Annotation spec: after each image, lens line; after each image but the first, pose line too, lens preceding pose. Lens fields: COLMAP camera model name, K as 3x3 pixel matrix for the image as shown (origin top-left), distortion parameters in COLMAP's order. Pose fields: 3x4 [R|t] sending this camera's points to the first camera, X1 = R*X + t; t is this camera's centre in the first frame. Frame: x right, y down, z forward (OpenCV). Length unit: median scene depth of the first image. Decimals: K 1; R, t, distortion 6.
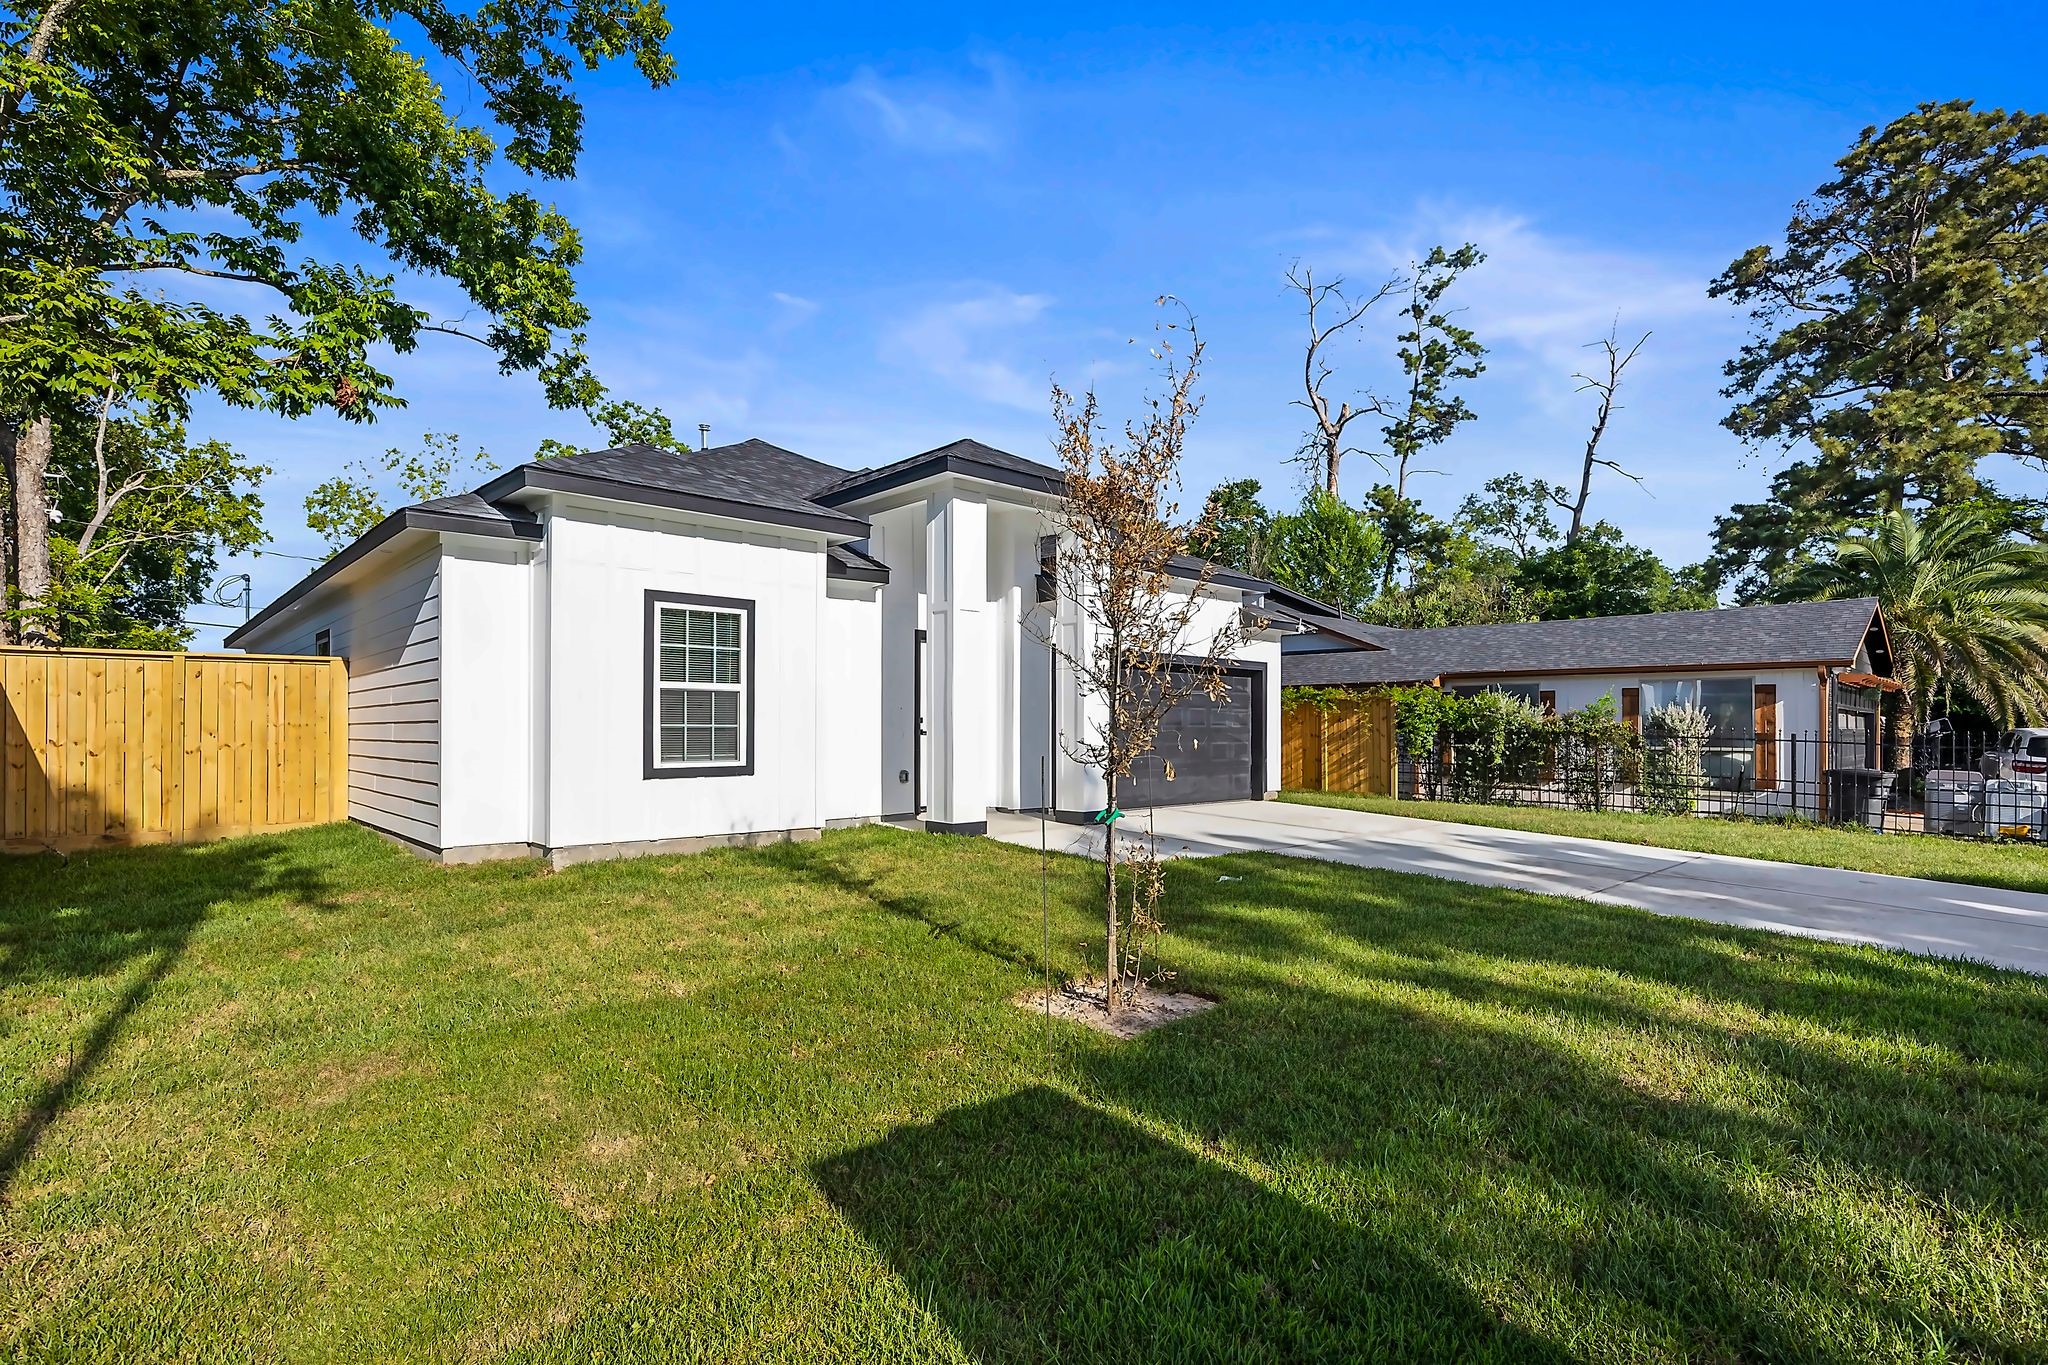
lens RADIAL K [[976.7, 0, 1026.2], [0, 976.7, 723.7], [0, 0, 1]] dist [-0.000142, 0.000122]
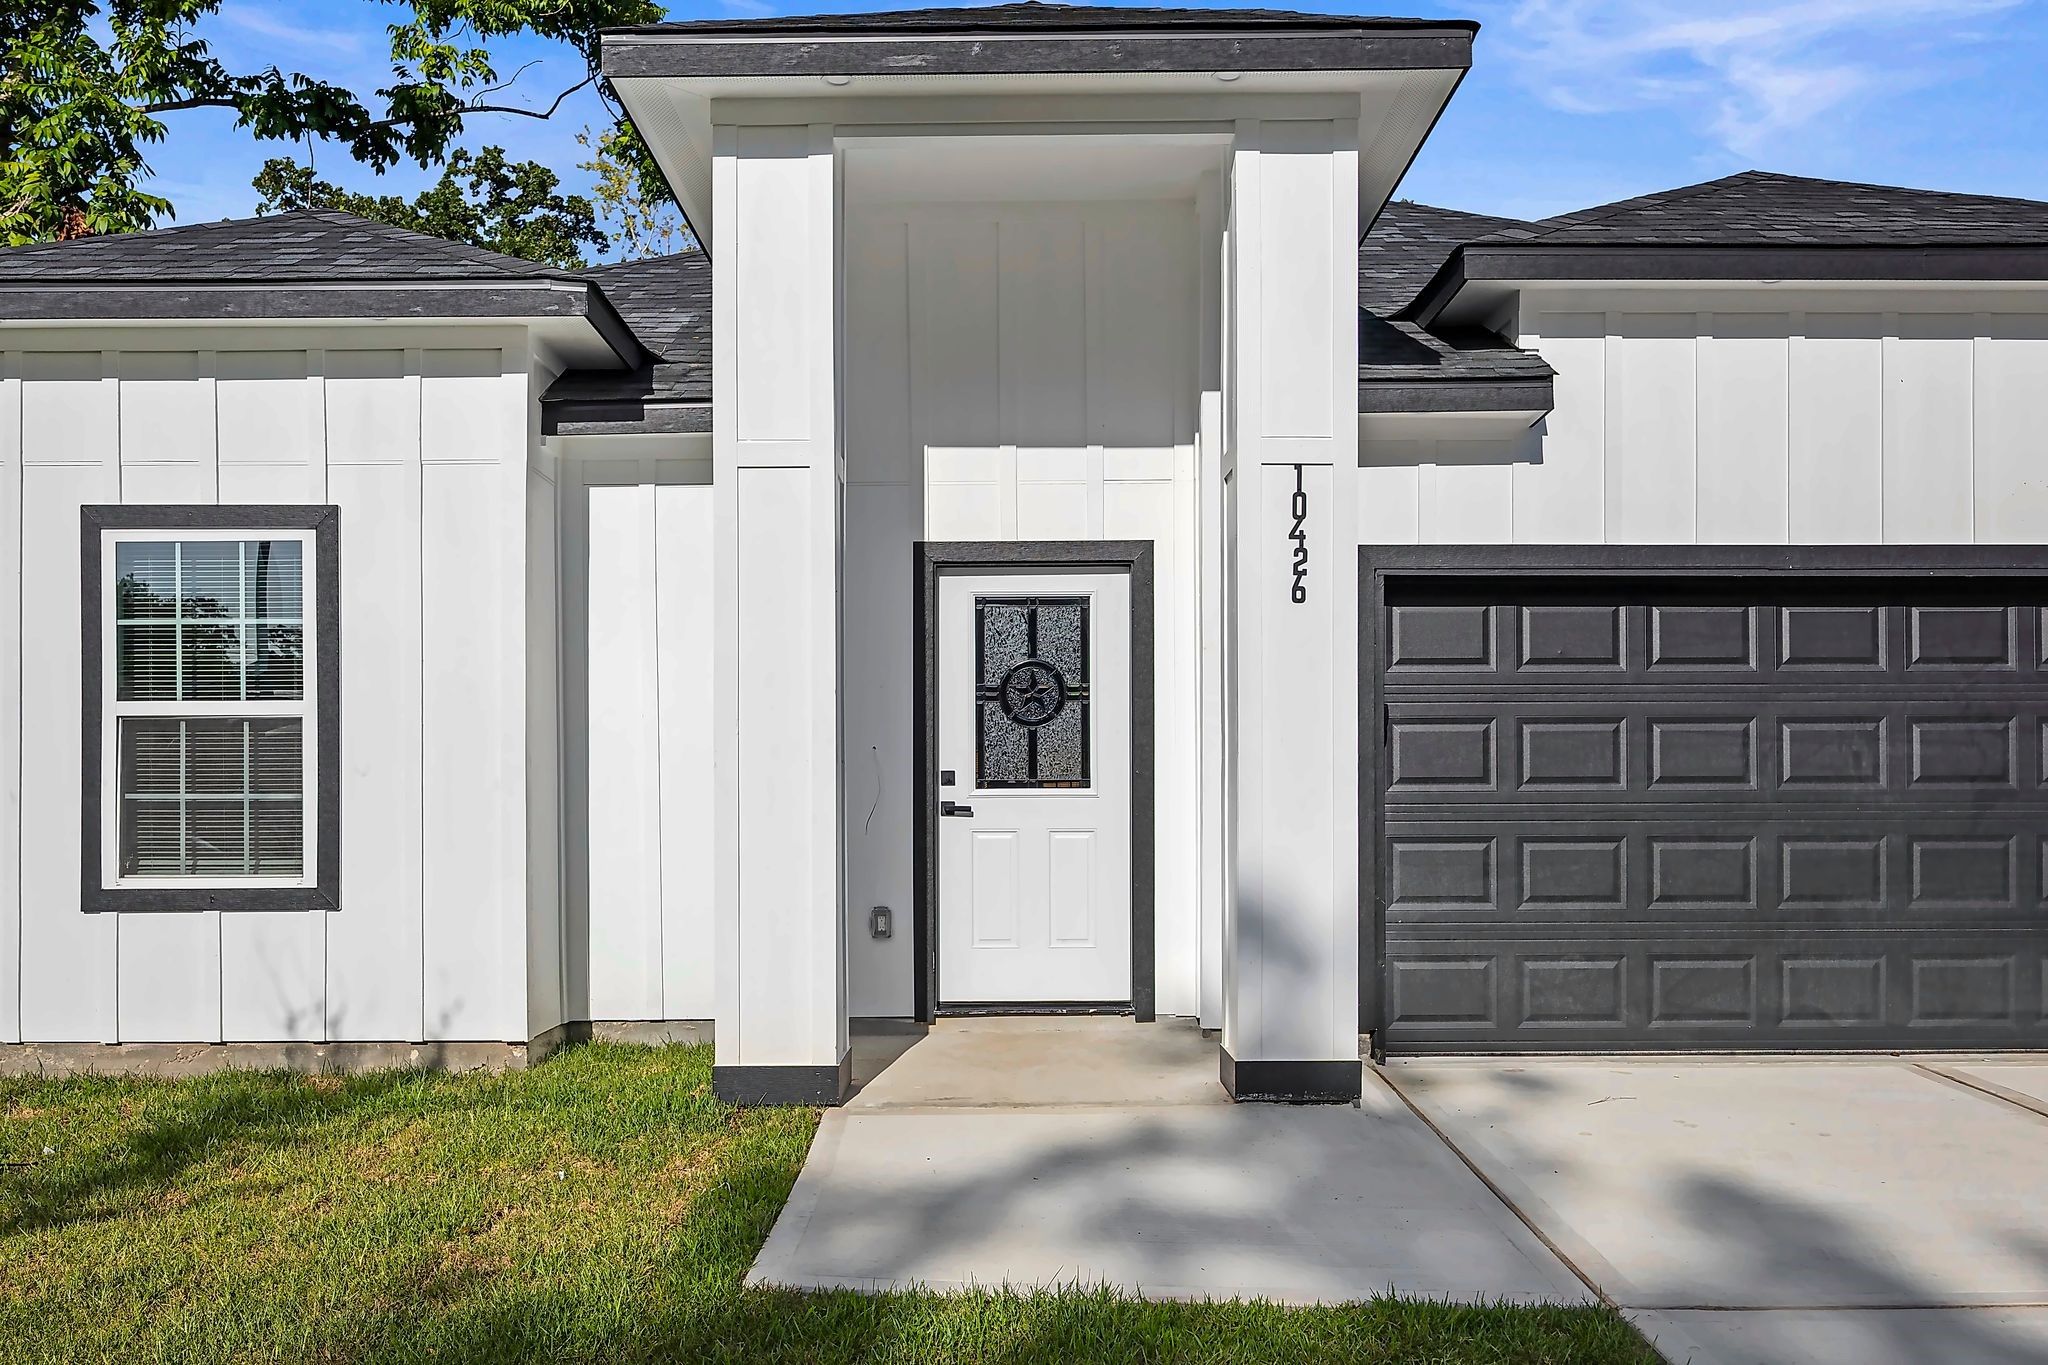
lens RADIAL K [[1698.7, 0, 1030.0], [0, 1698.7, 767.4], [0, 0, 1]] dist [0.000714, 0.009335]
pose [[0.724573, -0.010998, -0.689110, 0.441950], [0.006950, 0.999938, -0.008651, -0.001861], [0.689163, 0.001478, 0.724605, 0.636315]]
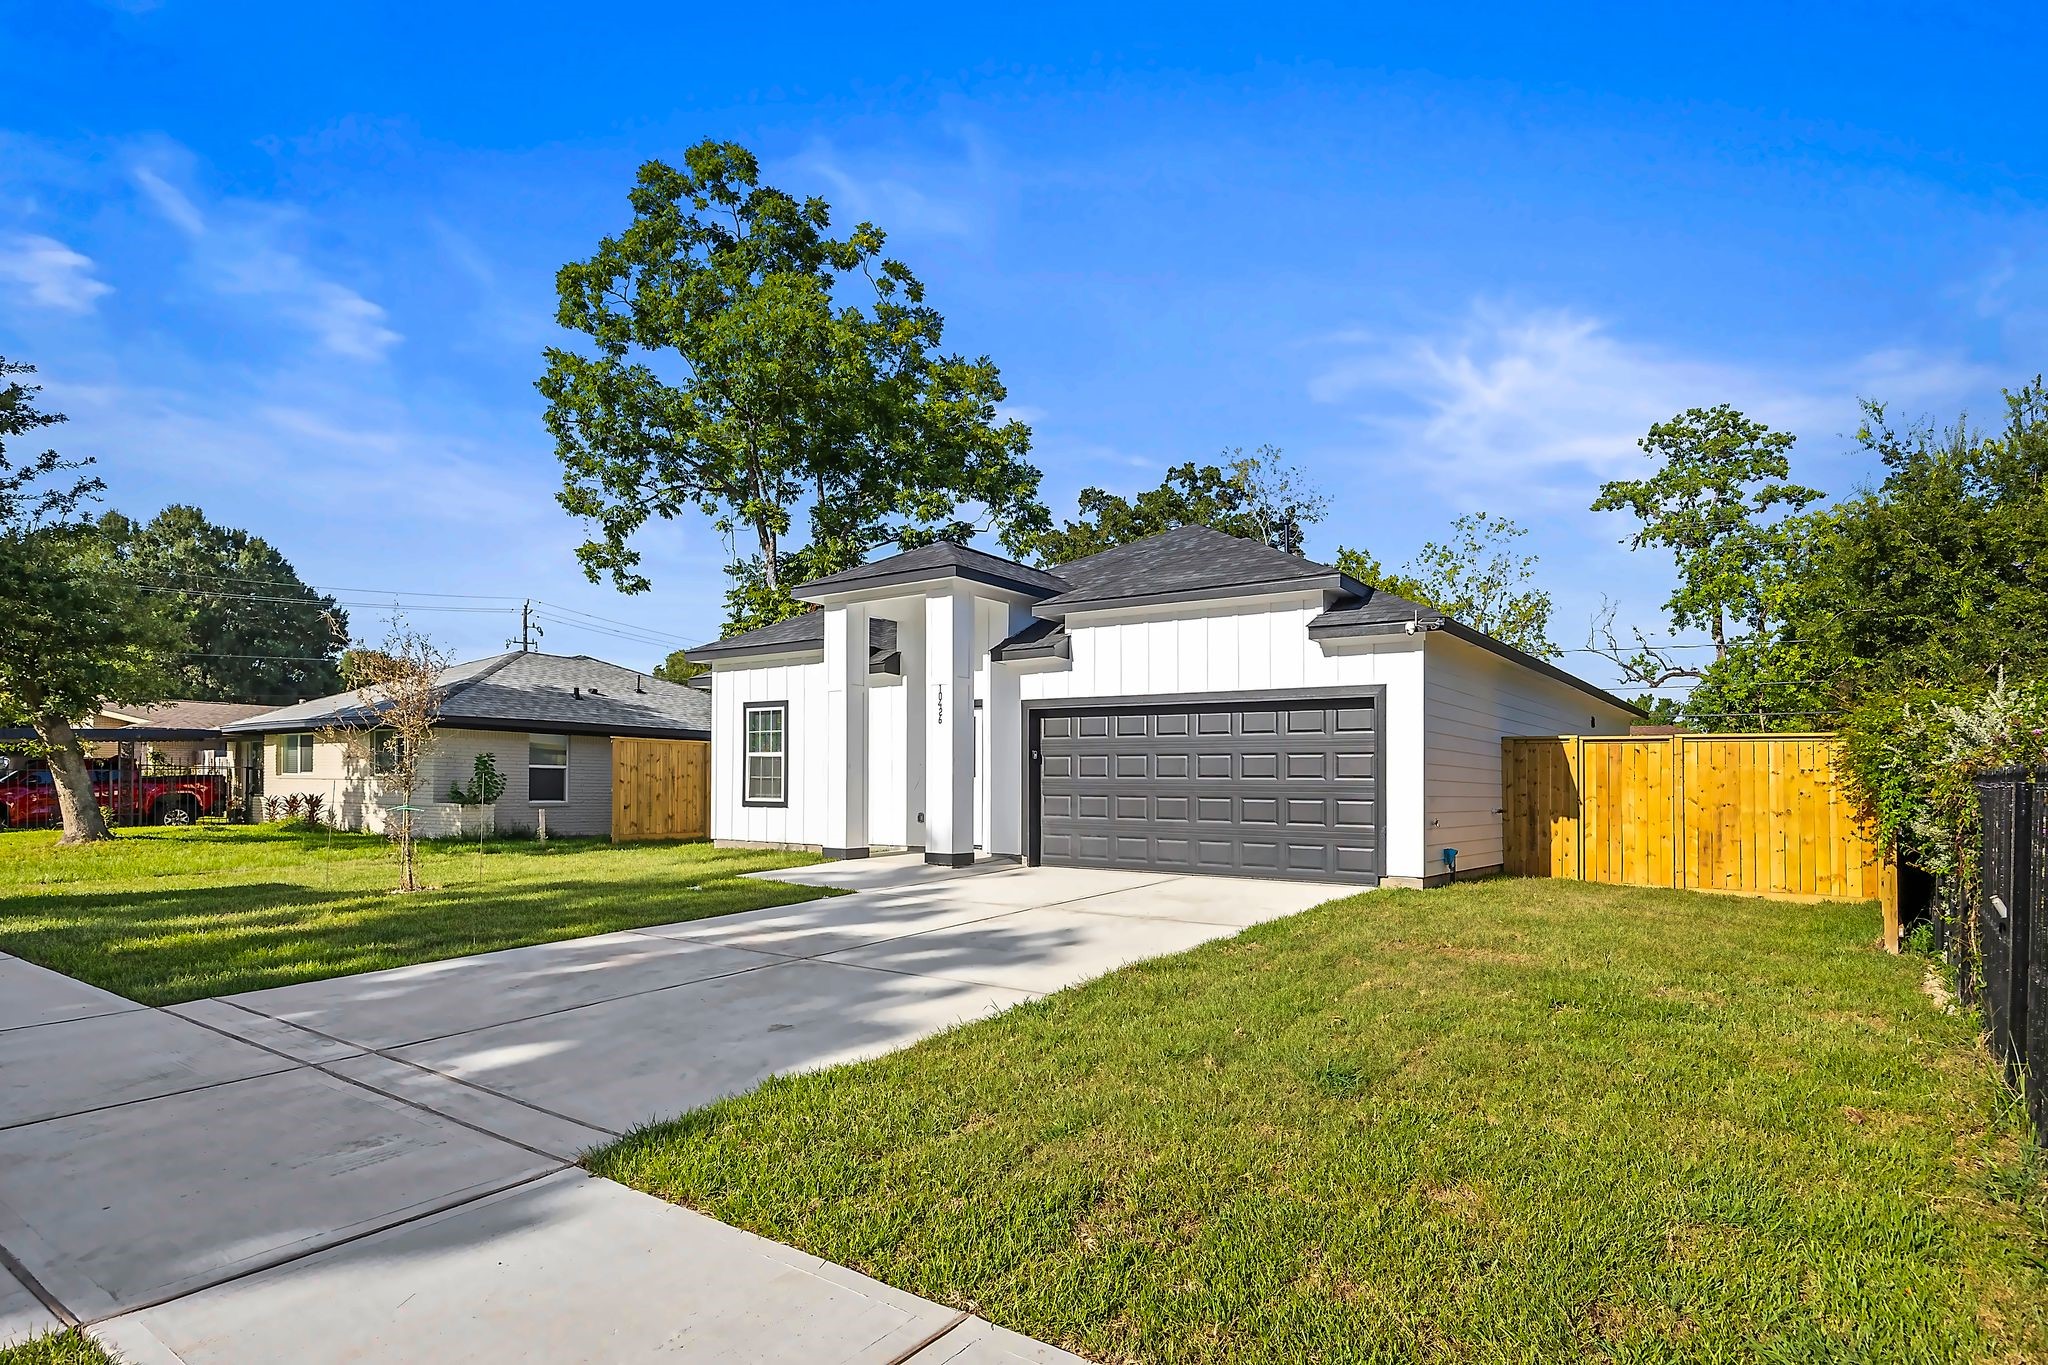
lens RADIAL K [[1068.6, 0, 1089.7], [0, 1068.6, 769.5], [0, 0, 1]] dist [-0.001024, -0.000132]
pose [[0.233158, -0.012833, -0.972354, 1.492683], [-0.004586, 0.999887, -0.014296, 0.011581], [0.972428, 0.007792, 0.233073, 1.026264]]
